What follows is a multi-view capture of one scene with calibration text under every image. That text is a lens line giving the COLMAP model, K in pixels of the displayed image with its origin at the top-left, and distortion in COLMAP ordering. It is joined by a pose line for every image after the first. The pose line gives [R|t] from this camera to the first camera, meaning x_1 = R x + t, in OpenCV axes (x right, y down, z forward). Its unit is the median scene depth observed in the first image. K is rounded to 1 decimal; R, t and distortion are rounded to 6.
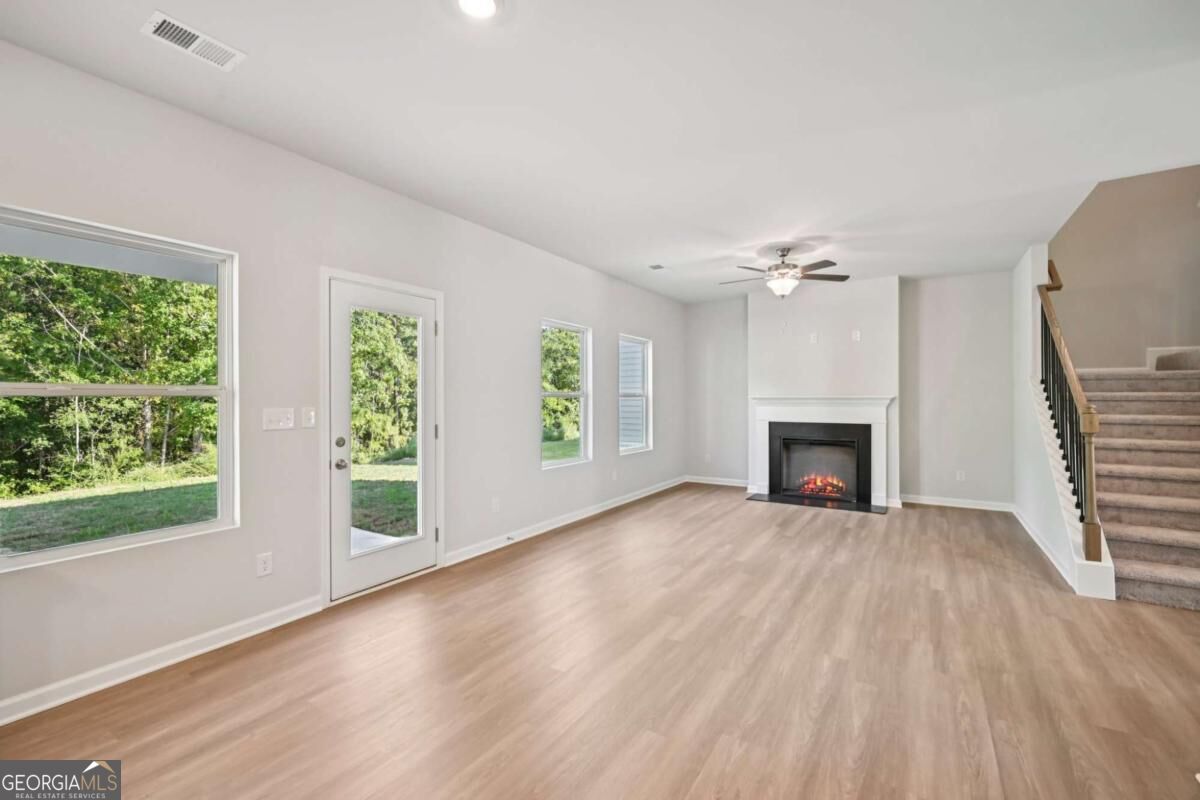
lens RADIAL K [[506.4, 0, 600.9], [0, 506.4, 393.4], [0, 0, 1]] dist [0.019644, 0.000566]
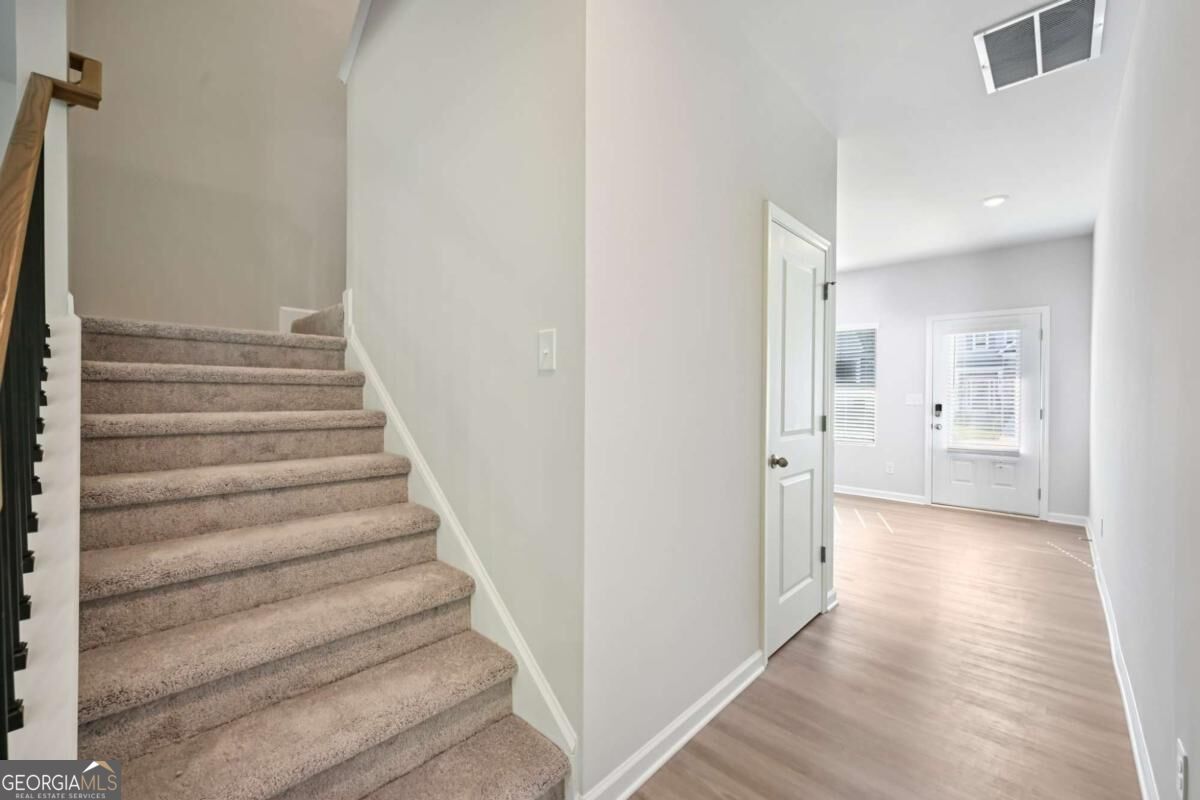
lens RADIAL K [[476.5, 0, 596.9], [0, 476.5, 398.6], [0, 0, 1]] dist [-0.002819, -0.000154]
pose [[0.208322, -0.007755, 0.978030, 0.679385], [-0.006467, 0.999936, 0.009306, 0.023104], [-0.978039, -0.008264, 0.208259, 0.599096]]
